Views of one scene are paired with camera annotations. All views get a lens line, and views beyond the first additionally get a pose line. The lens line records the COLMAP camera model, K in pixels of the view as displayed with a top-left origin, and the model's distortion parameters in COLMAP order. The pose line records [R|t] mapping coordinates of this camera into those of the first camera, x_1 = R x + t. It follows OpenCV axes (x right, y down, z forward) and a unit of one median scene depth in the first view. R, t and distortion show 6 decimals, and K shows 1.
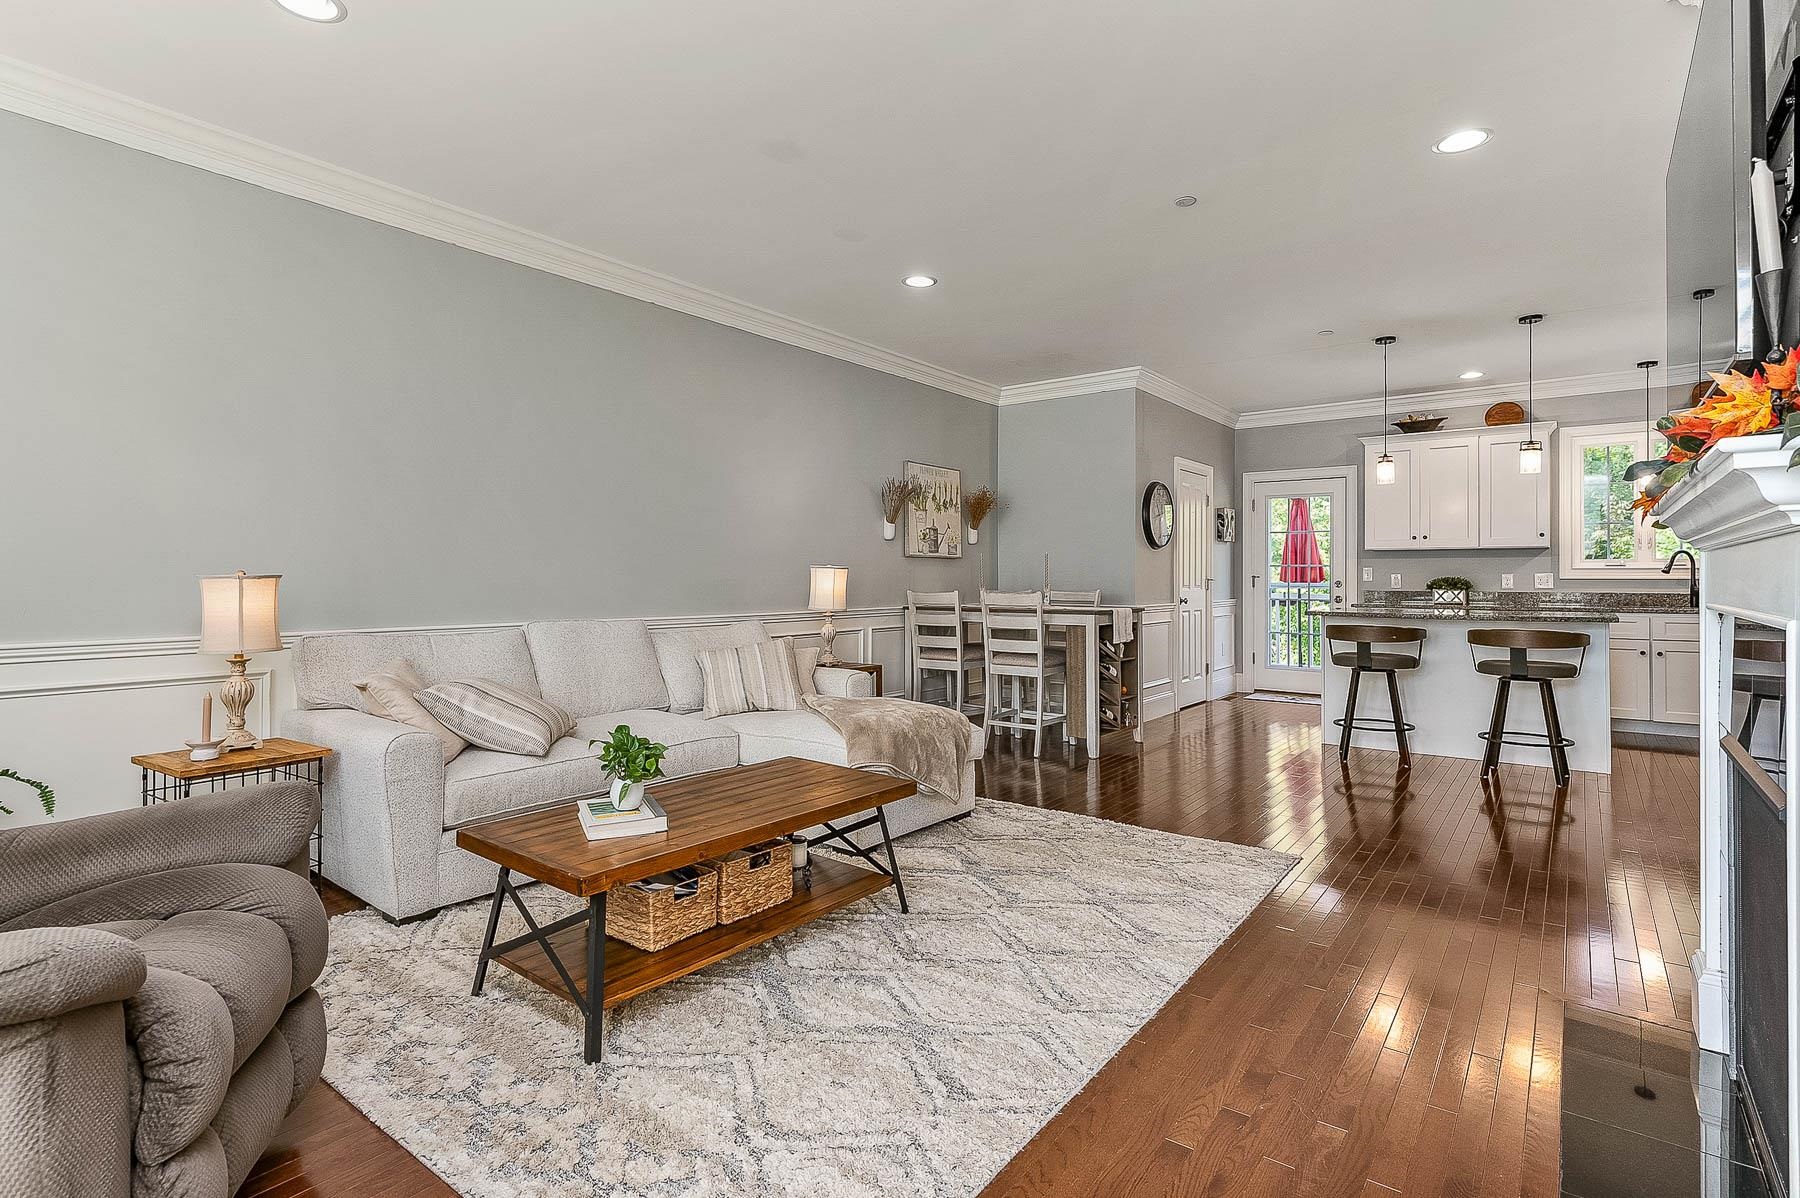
lens RADIAL K [[893.5, 0, 898.3], [0, 893.5, 584.8], [0, 0, 1]] dist [0.000752, 0.000016]
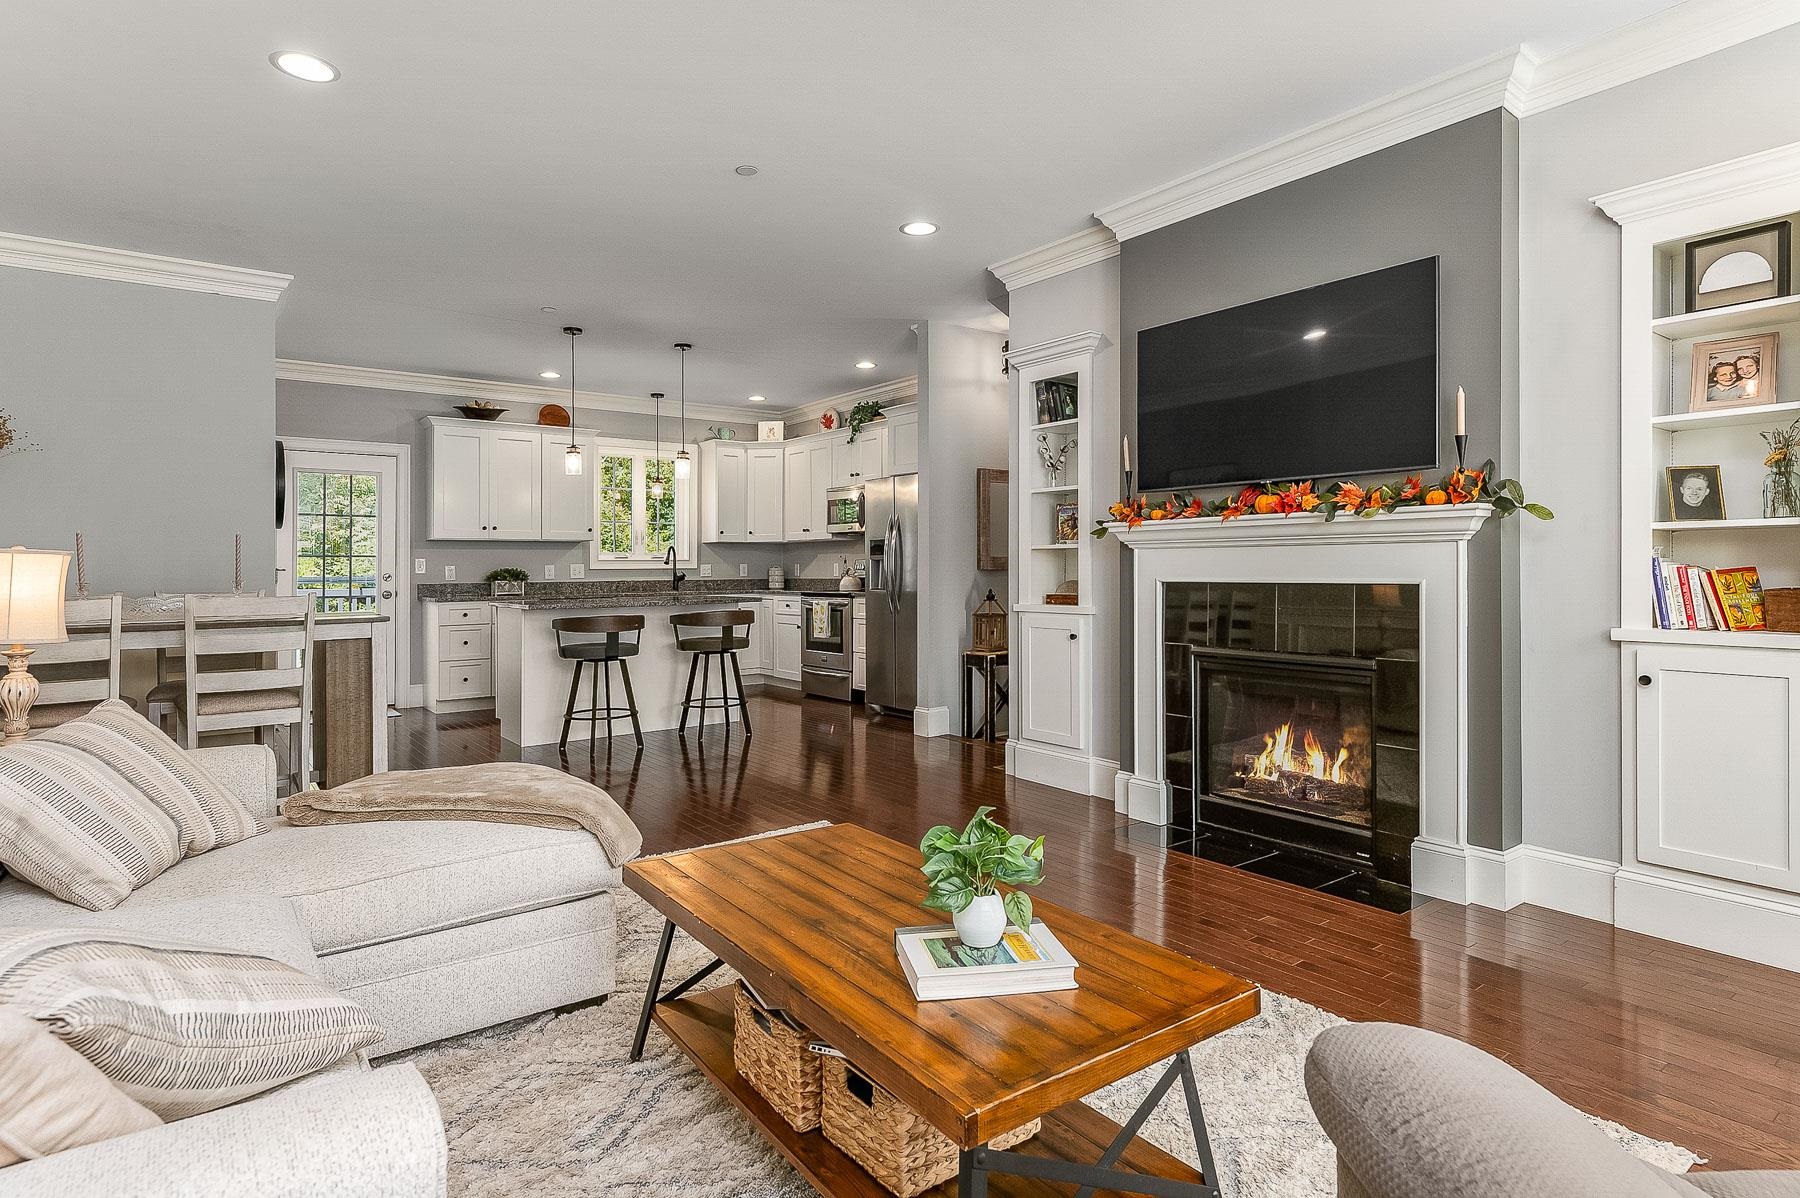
lens RADIAL K [[959.9, 0, 900.0], [0, 959.9, 599.0], [0, 0, 1]] dist [-0.000196, -0.000002]
pose [[0.230932, -0.036595, 0.972281, -0.363440], [0.016930, 0.999292, 0.033591, -0.003190], [-0.972823, 0.008703, 0.231388, 0.338078]]
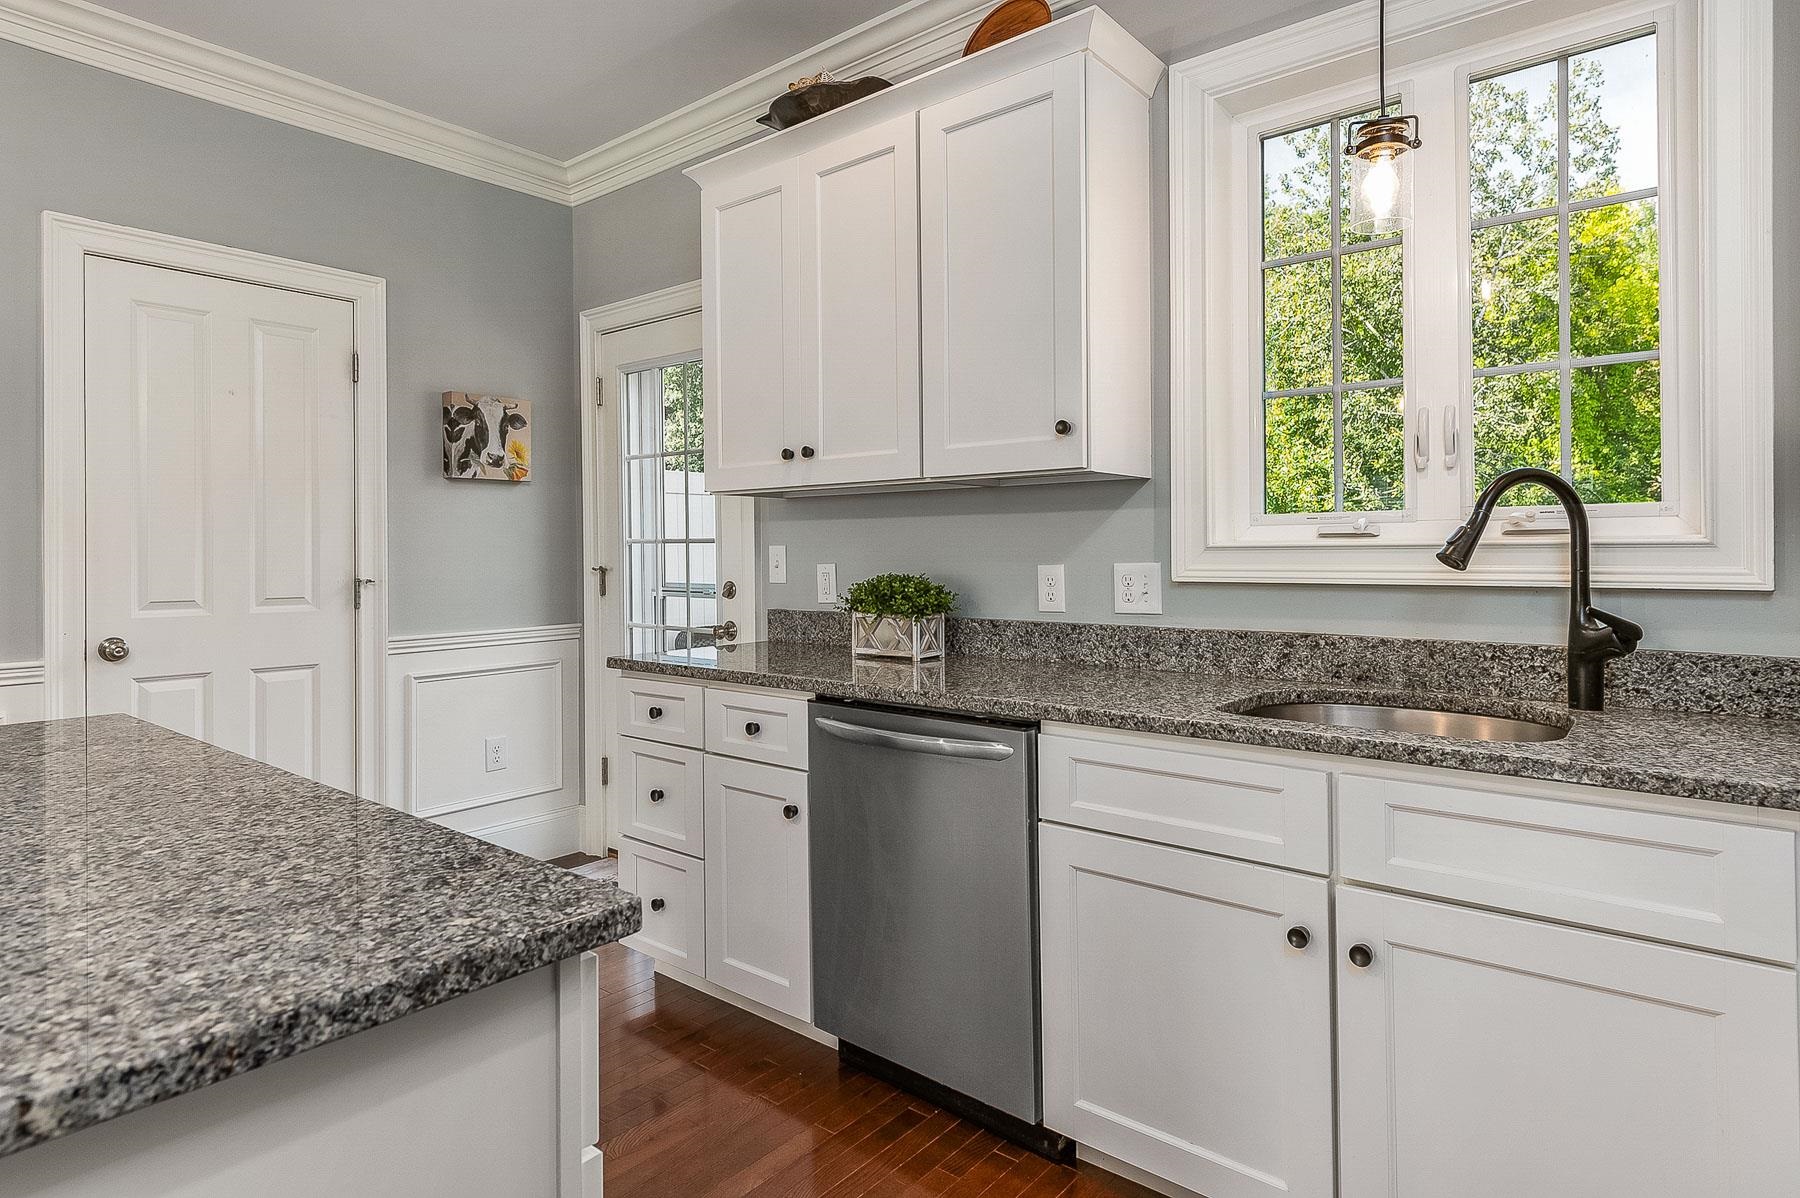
lens RADIAL K [[1007.9, 0, 899.3], [0, 1007.9, 570.5], [0, 0, 1]] dist [0.003328, -0.001102]
pose [[0.999975, -0.007024, -0.000981, 0.658923], [0.007025, 0.999974, 0.001818, -0.011787], [0.000969, -0.001825, 0.999998, 0.676077]]
